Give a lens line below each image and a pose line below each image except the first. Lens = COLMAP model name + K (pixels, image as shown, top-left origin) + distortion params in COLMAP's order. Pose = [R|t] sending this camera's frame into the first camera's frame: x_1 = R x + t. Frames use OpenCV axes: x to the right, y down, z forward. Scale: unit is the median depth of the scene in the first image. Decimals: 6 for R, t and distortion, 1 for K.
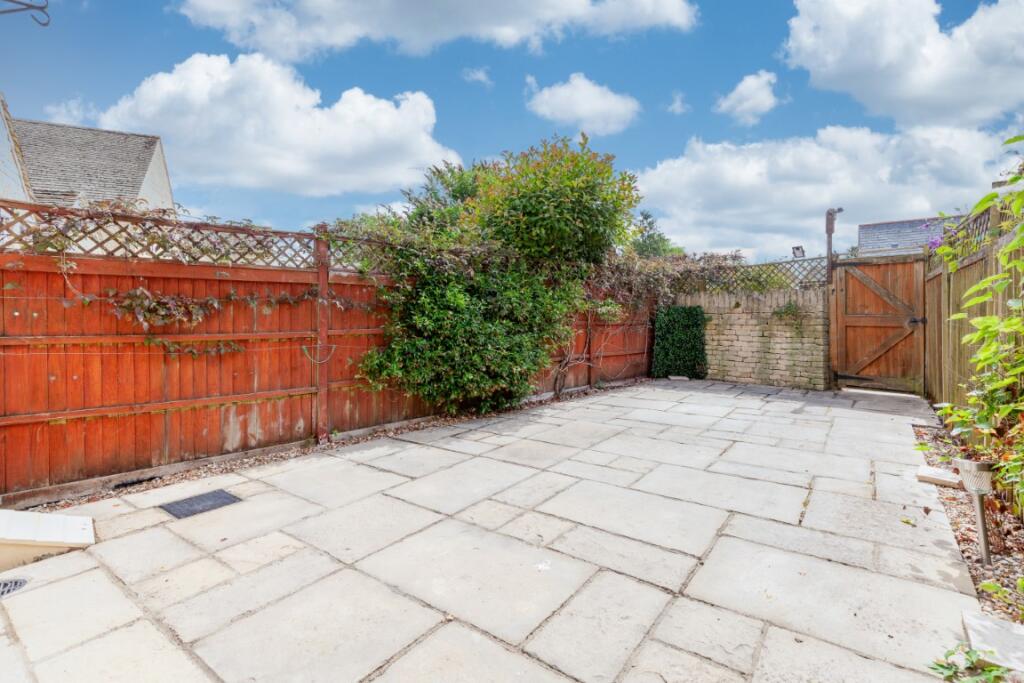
lens RADIAL K [[472.9, 0, 509.4], [0, 472.9, 337.1], [0, 0, 1]] dist [-0.000210, -0.000240]
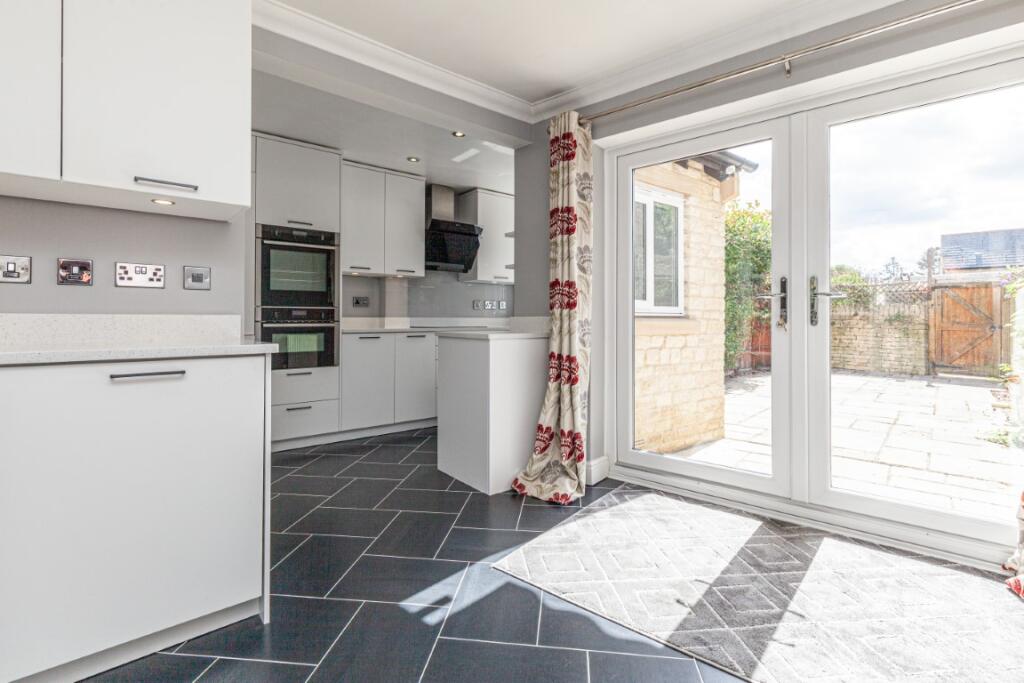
lens RADIAL K [[472.9, 0, 514.5], [0, 472.9, 333.1], [0, 0, 1]] dist [-0.000210, -0.000240]
pose [[0.995842, 0.015280, -0.089810, -0.442347], [-0.016240, 0.999818, -0.009968, 0.020448], [0.089641, 0.011385, 0.995909, -0.534307]]
